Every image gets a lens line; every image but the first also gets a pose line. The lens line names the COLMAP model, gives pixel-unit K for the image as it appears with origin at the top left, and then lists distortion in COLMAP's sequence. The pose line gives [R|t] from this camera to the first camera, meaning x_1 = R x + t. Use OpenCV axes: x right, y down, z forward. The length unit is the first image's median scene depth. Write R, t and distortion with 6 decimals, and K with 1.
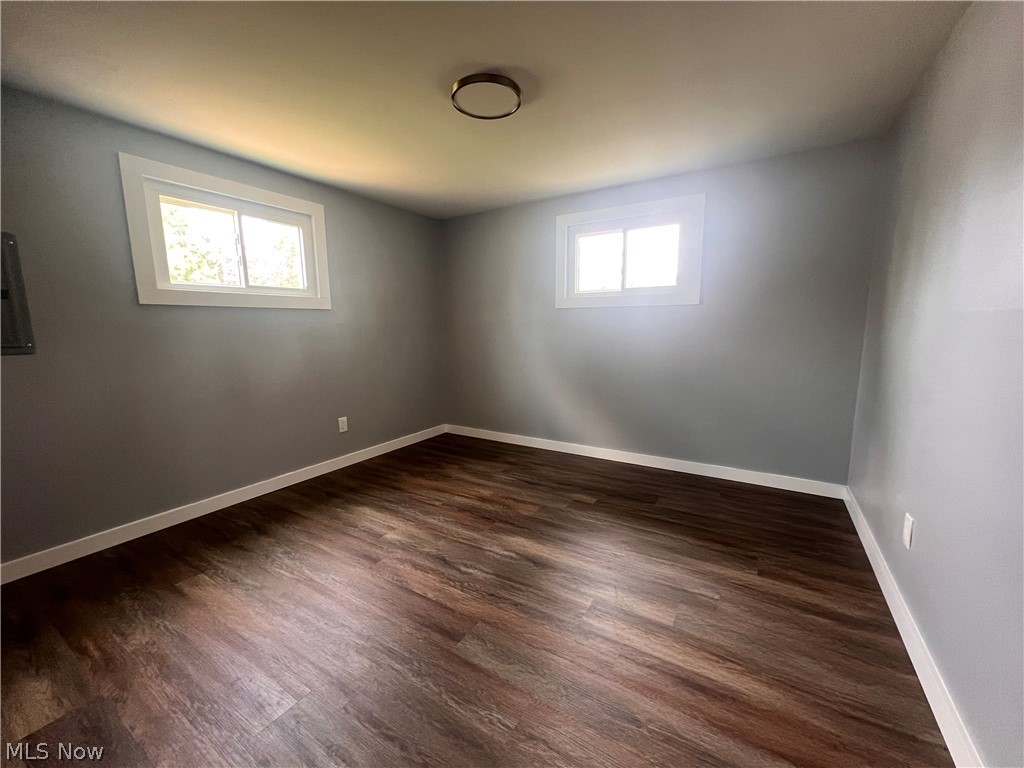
lens RADIAL K [[414.9, 0, 513.7], [0, 414.9, 367.3], [0, 0, 1]] dist [0.002033, 0.000335]
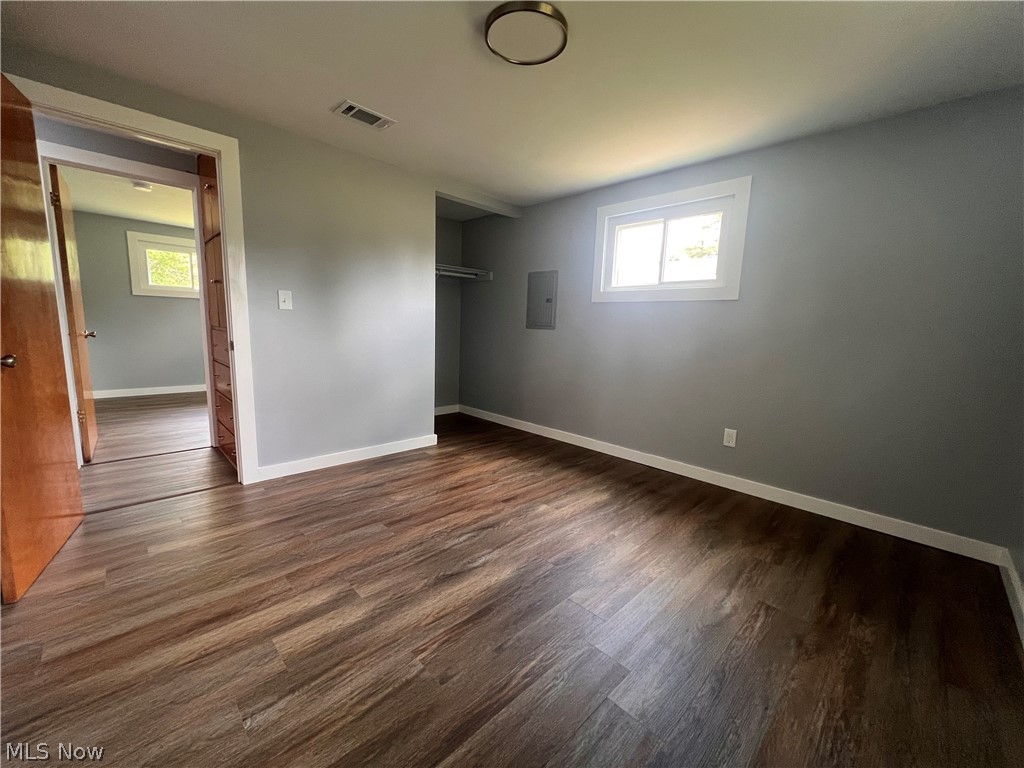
lens RADIAL K [[405.0, 0, 512.0], [0, 405.0, 384.0], [0, 0, 1]] dist [-0.000552, -0.000034]
pose [[-0.242759, 0.141869, -0.959657, 0.640649], [-0.129145, 0.975717, 0.176912, -0.078709], [0.961452, 0.166882, -0.218543, 1.011558]]
